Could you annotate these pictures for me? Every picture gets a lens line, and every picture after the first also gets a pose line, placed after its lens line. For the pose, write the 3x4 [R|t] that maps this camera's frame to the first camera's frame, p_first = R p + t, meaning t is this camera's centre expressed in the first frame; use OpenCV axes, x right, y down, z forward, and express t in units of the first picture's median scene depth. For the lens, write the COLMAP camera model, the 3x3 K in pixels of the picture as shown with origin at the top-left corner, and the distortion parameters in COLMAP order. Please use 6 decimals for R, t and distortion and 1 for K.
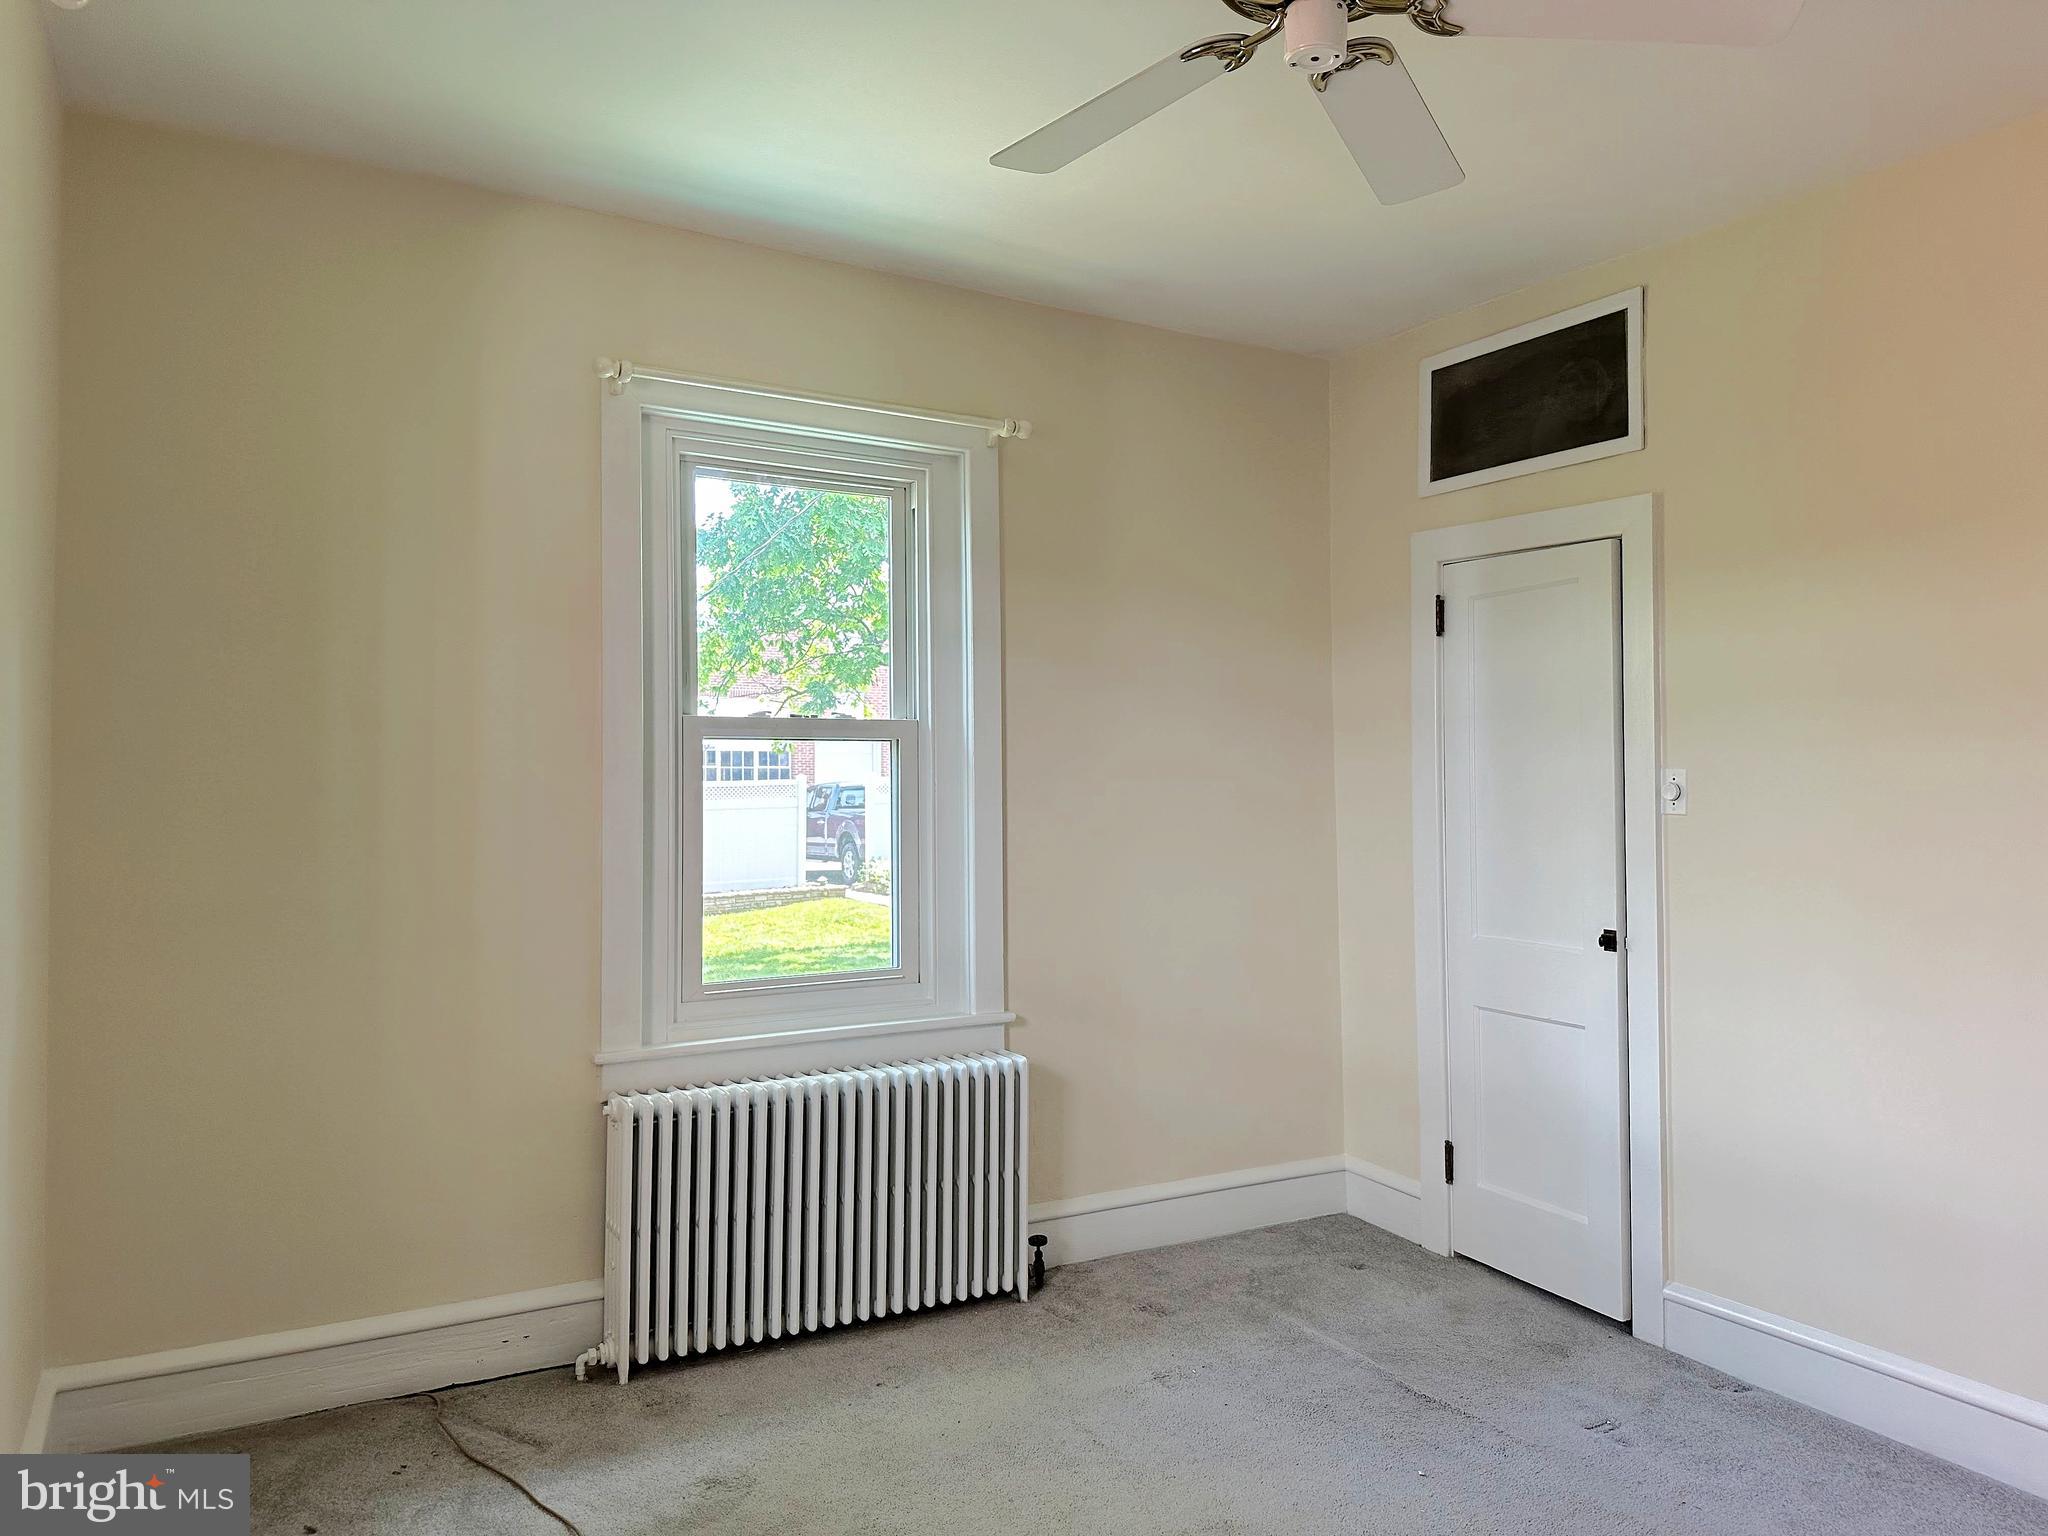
lens RADIAL K [[1432.1, 0, 1025.7], [0, 1432.1, 774.5], [0, 0, 1]] dist [0.041096, -0.058985]
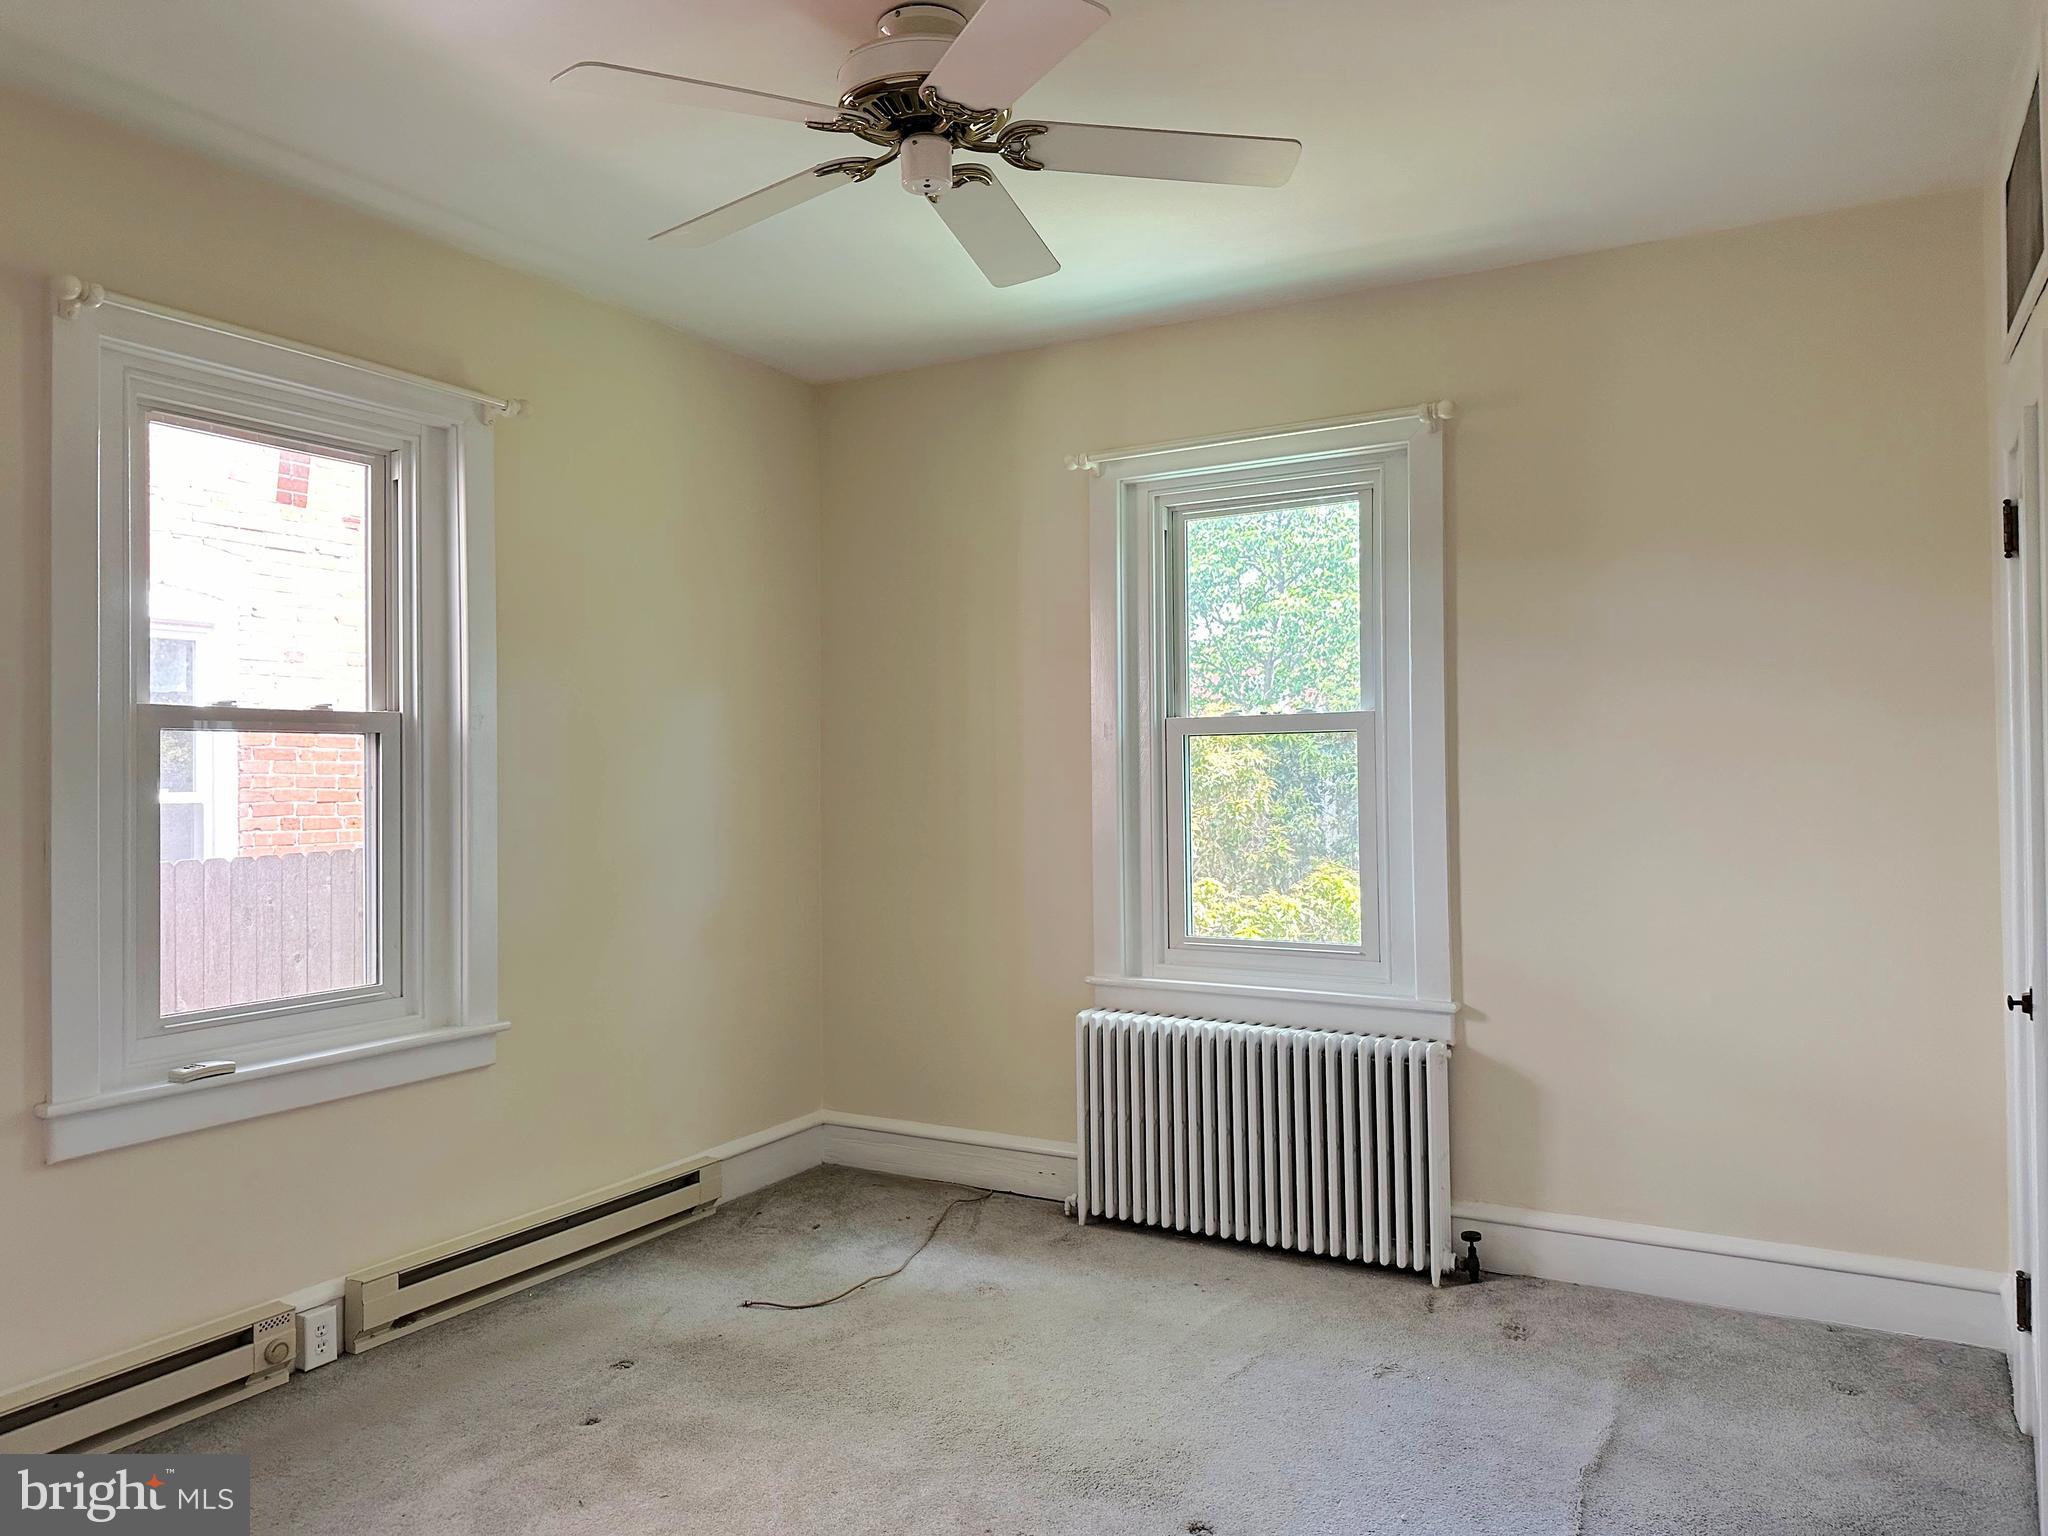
lens RADIAL K [[1432.1, 0, 1009.8], [0, 1432.1, 764.7], [0, 0, 1]] dist [0.041096, -0.058985]
pose [[0.500562, -0.005926, -0.865680, 0.734436], [0.021690, 0.999748, 0.005699, -0.010663], [0.865429, -0.021629, 0.500565, 0.249703]]
